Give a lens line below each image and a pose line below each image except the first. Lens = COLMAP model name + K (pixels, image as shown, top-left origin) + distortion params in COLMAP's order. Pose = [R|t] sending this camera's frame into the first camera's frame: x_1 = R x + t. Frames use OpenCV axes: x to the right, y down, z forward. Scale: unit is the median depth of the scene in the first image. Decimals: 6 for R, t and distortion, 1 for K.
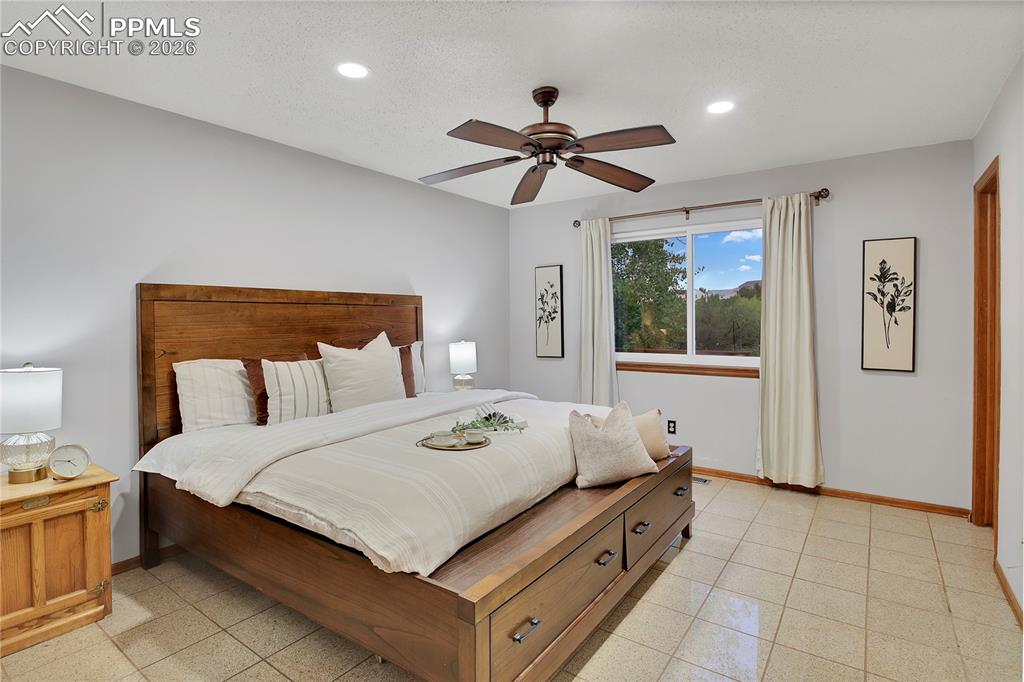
lens RADIAL K [[511.1, 0, 512.0], [0, 511.1, 341.0], [0, 0, 1]] dist [-0.000028, 0.000062]
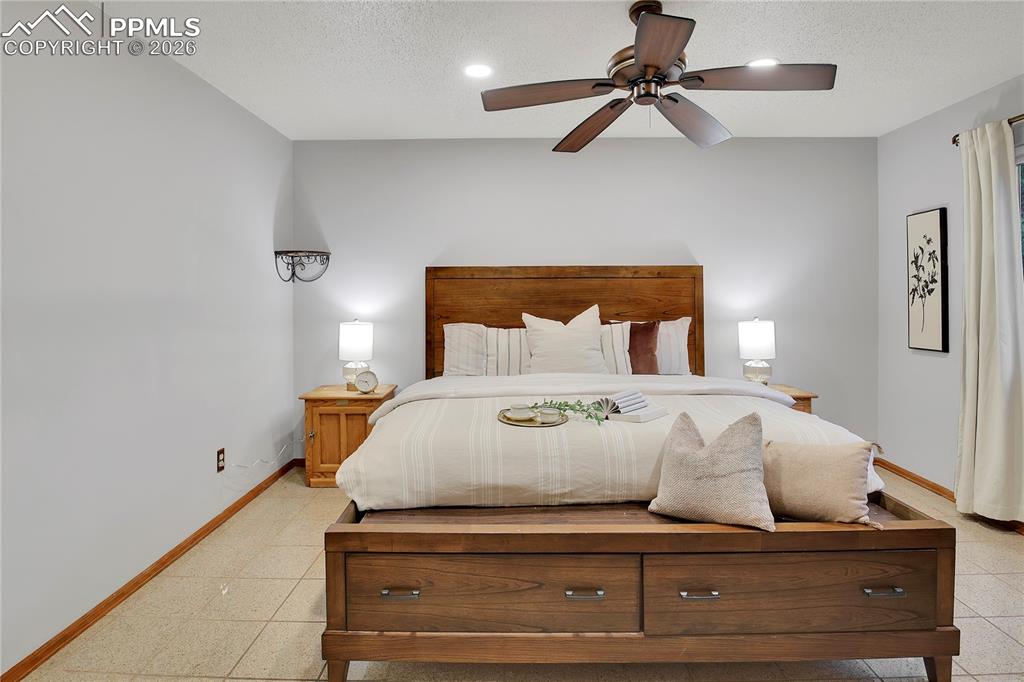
lens RADIAL K [[539.8, 0, 511.8], [0, 539.8, 295.1], [0, 0, 1]] dist [0.000614, 0.000203]
pose [[0.581279, 0.006724, -0.813677, 0.514673], [-0.034049, 0.999291, -0.016066, -0.015220], [0.812992, 0.037044, 0.581096, 0.258062]]
